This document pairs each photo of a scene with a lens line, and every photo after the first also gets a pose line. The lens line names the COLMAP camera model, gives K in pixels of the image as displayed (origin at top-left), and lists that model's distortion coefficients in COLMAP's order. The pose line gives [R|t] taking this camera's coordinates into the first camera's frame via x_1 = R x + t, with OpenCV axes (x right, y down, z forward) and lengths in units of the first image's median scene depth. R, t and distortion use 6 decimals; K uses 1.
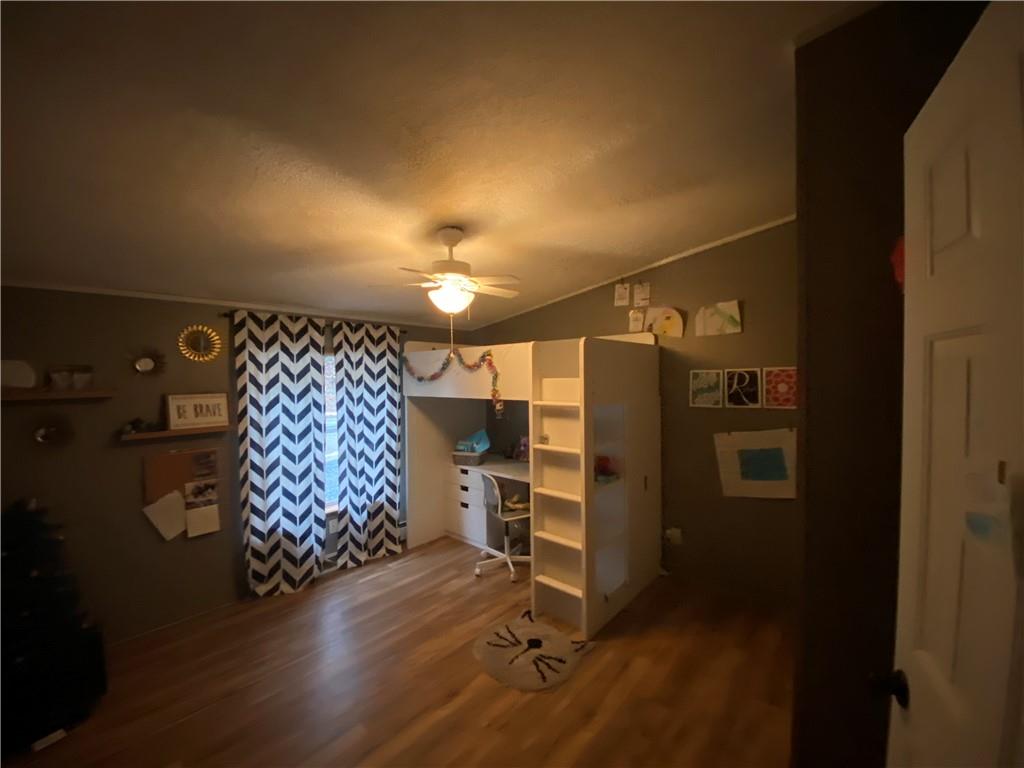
lens RADIAL K [[408.4, 0, 512.0], [0, 408.4, 384.0], [0, 0, 1]] dist [0.017738, -0.021890]
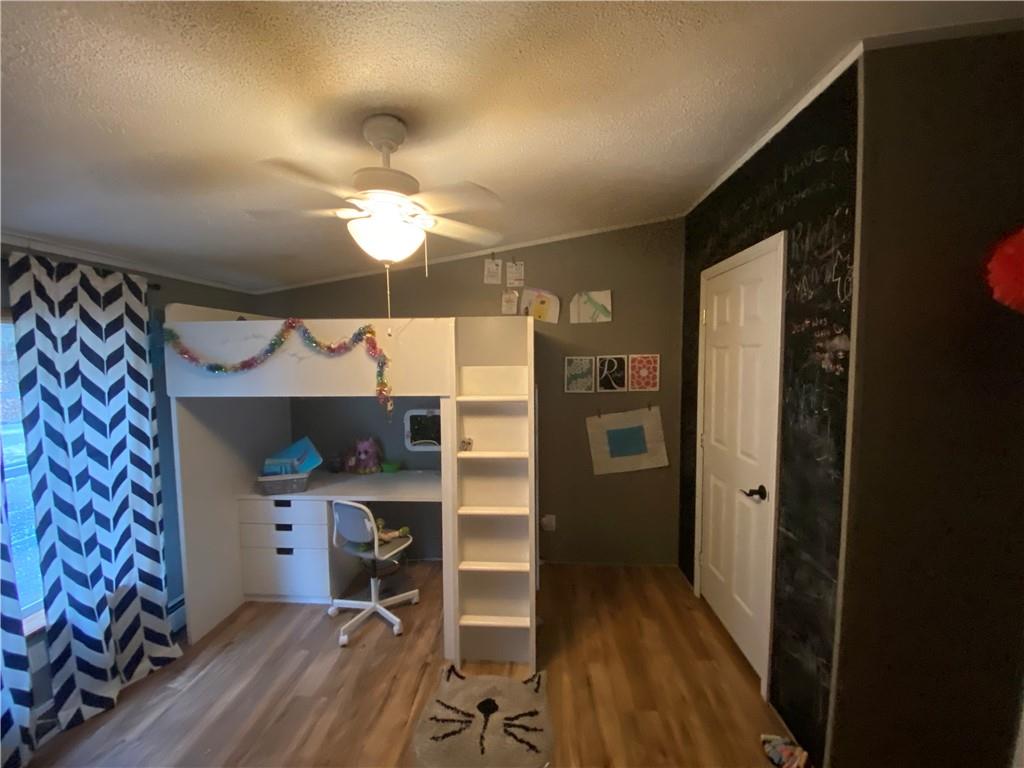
lens RADIAL K [[408.4, 0, 512.0], [0, 408.4, 384.0], [0, 0, 1]] dist [0.017738, -0.021890]
pose [[0.792976, -0.034721, 0.608263, -0.252688], [0.011460, 0.999048, 0.042088, -0.009201], [-0.609146, -0.026404, 0.792619, 0.259812]]
